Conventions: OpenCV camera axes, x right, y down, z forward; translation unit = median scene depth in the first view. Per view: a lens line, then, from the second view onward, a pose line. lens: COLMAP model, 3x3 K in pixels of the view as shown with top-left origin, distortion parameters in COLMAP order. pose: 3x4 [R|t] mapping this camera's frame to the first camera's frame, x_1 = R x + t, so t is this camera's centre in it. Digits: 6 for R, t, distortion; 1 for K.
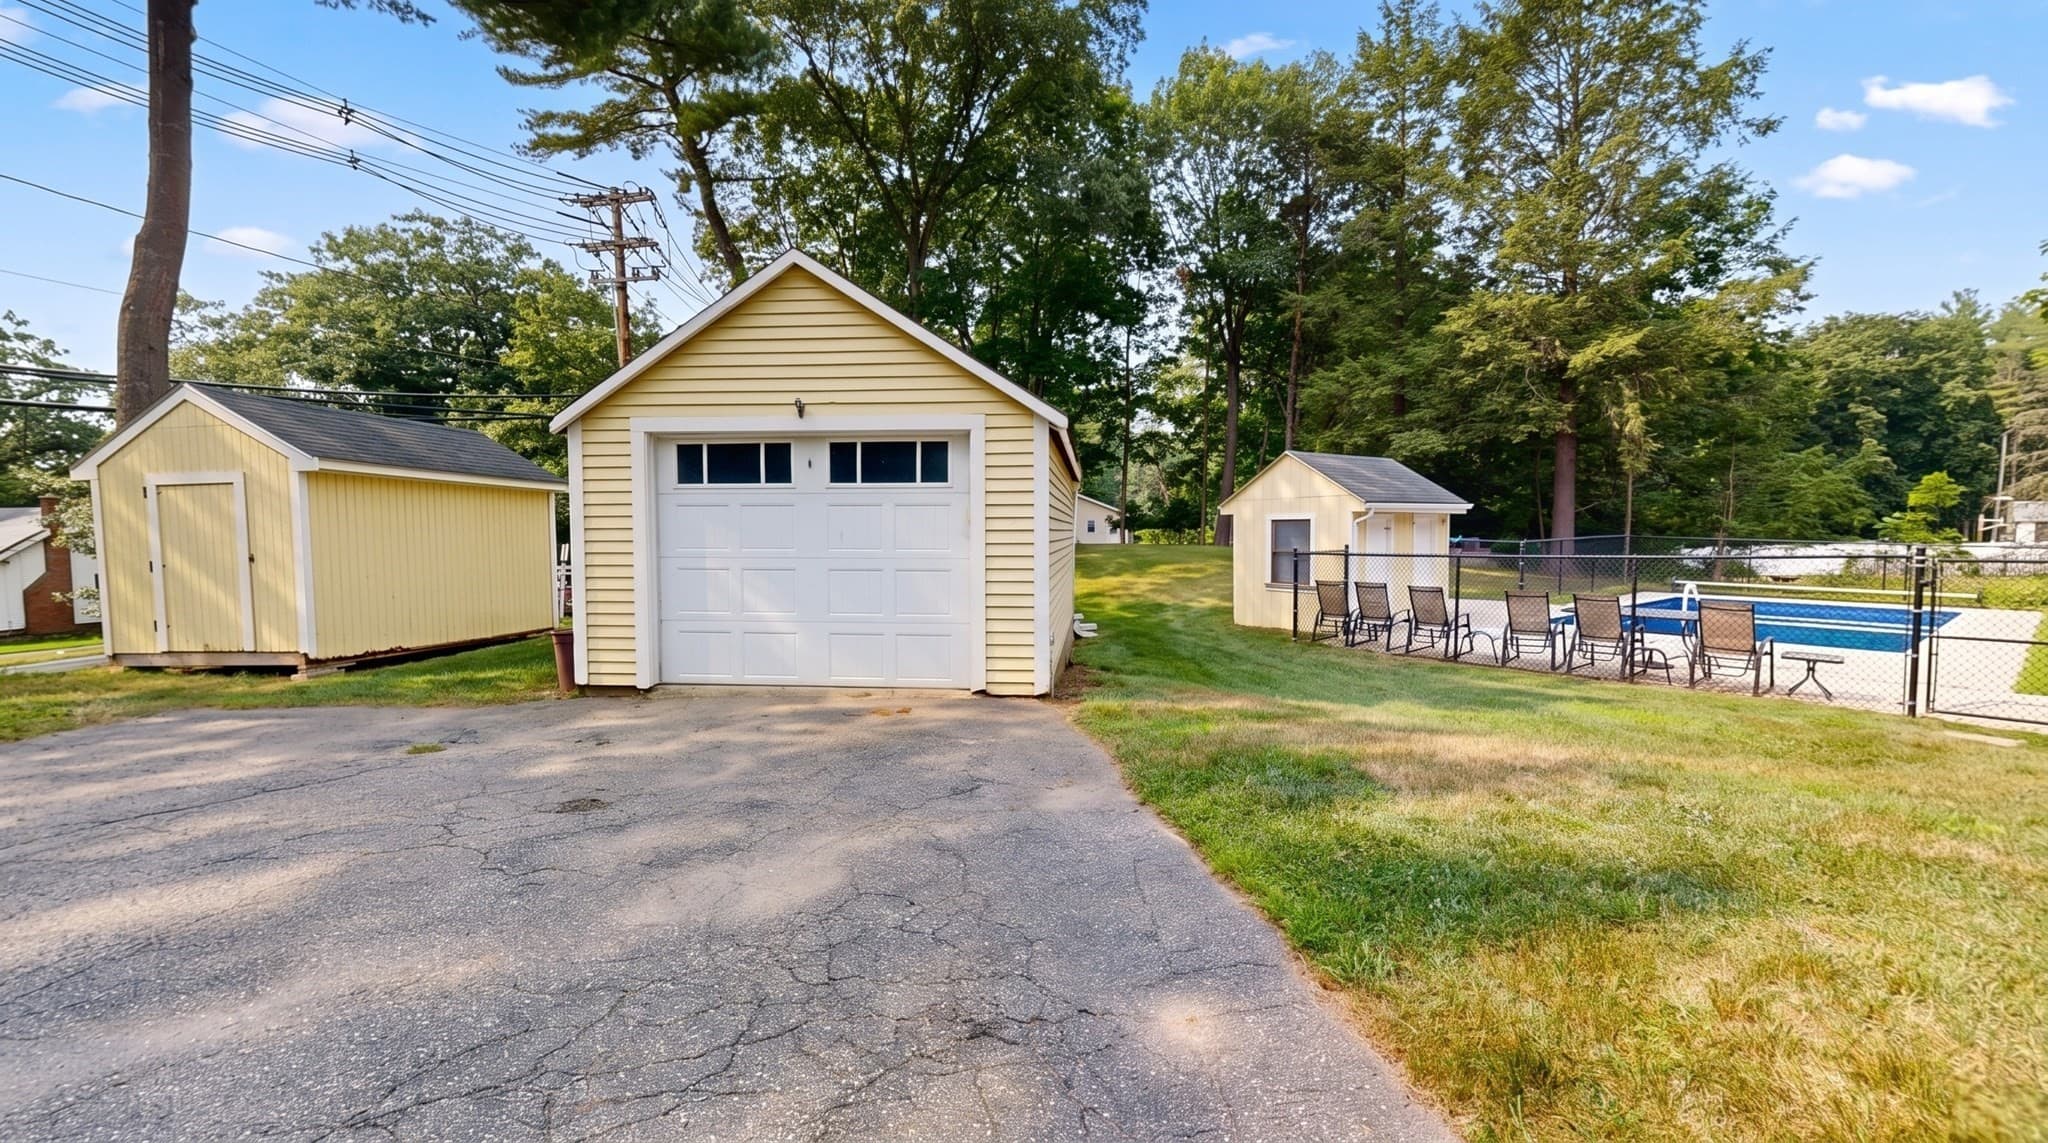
lens RADIAL K [[816.1, 0, 1024.0], [0, 816.1, 571.5], [0, 0, 1]] dist [0.000330, 0.000022]
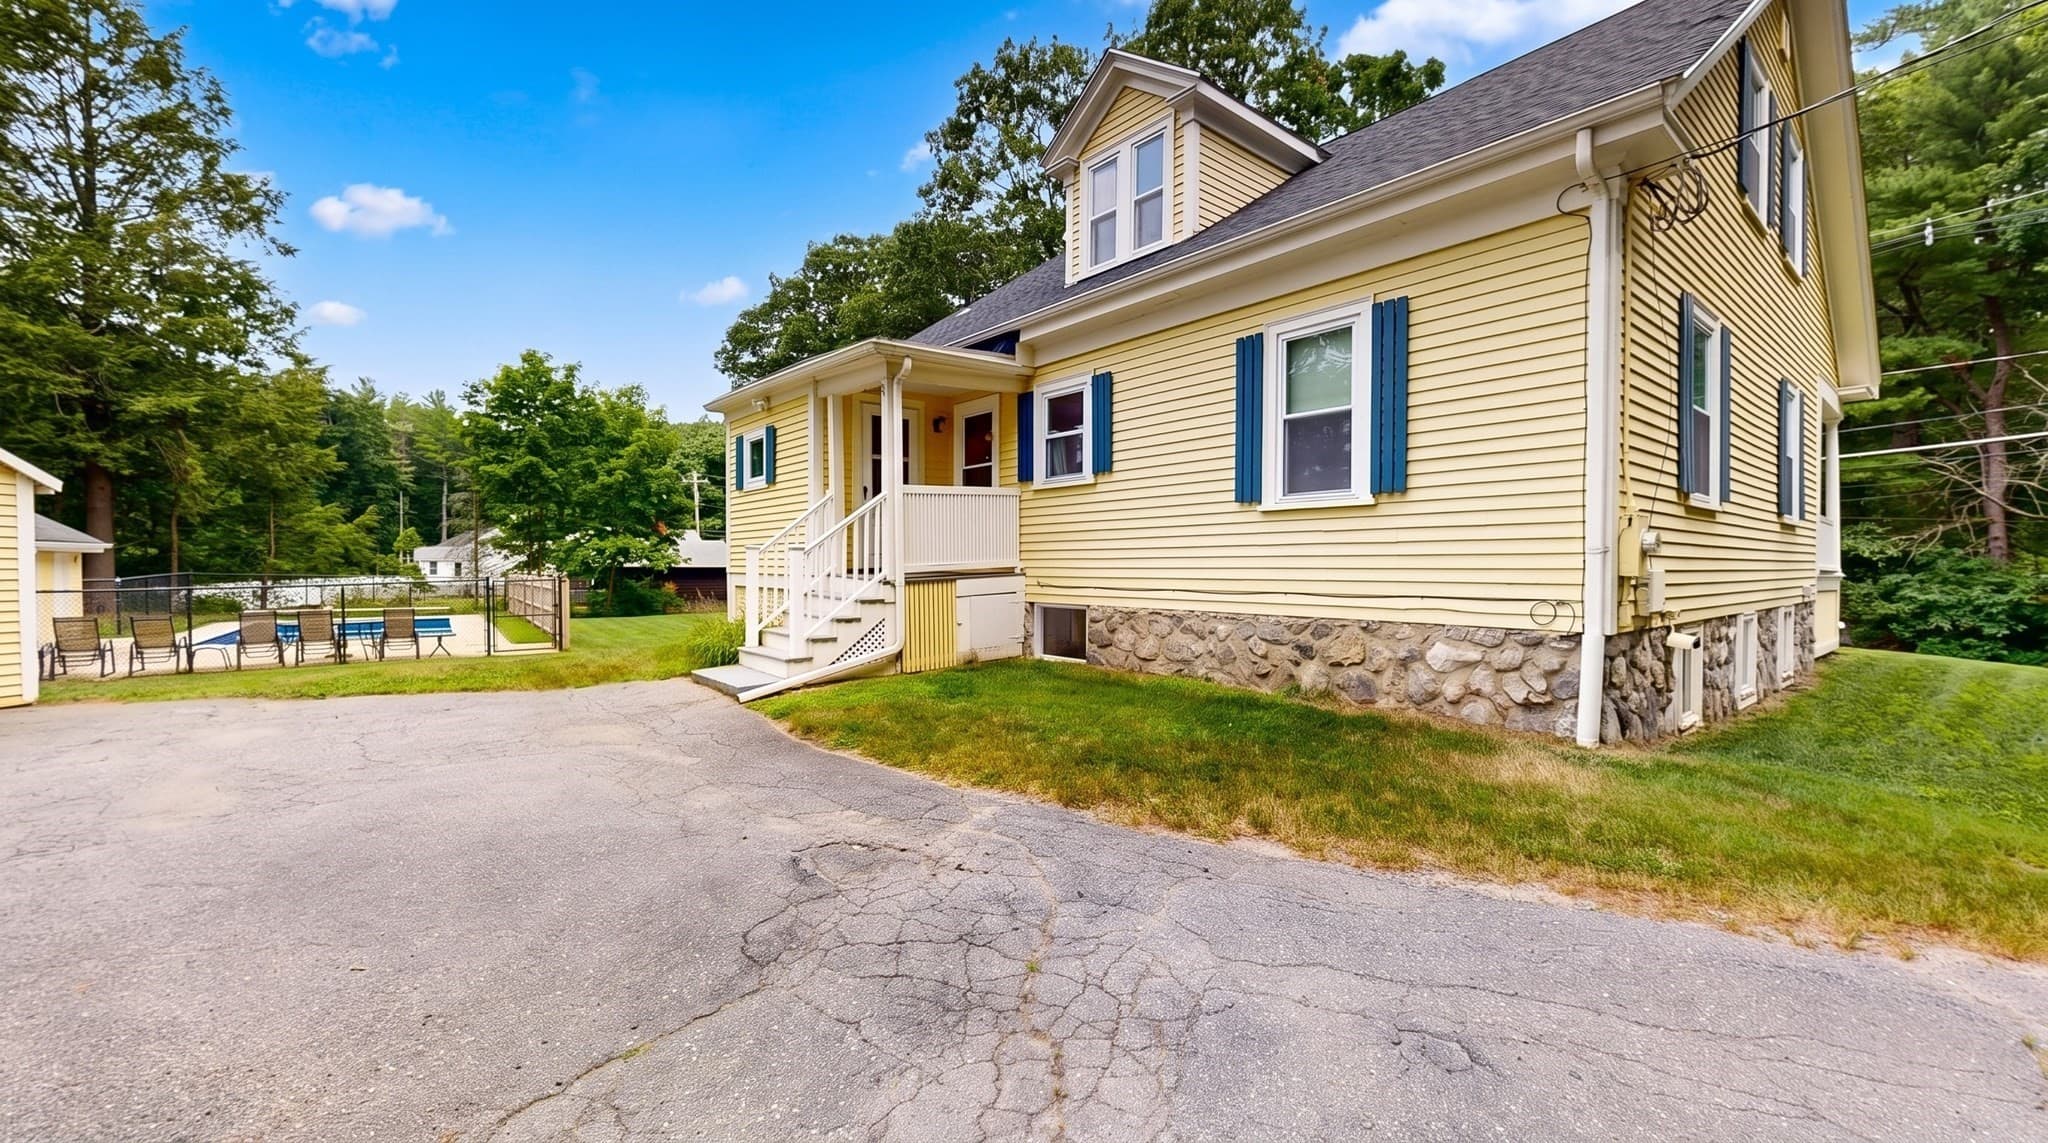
lens RADIAL K [[816.1, 0, 1024.0], [0, 816.1, 571.5], [0, 0, 1]] dist [0.000330, 0.000022]
pose [[0.033250, -0.008189, 0.999414, -0.315151], [0.056811, 0.998365, 0.006291, 0.009361], [-0.997831, 0.056569, 0.033661, -0.149735]]
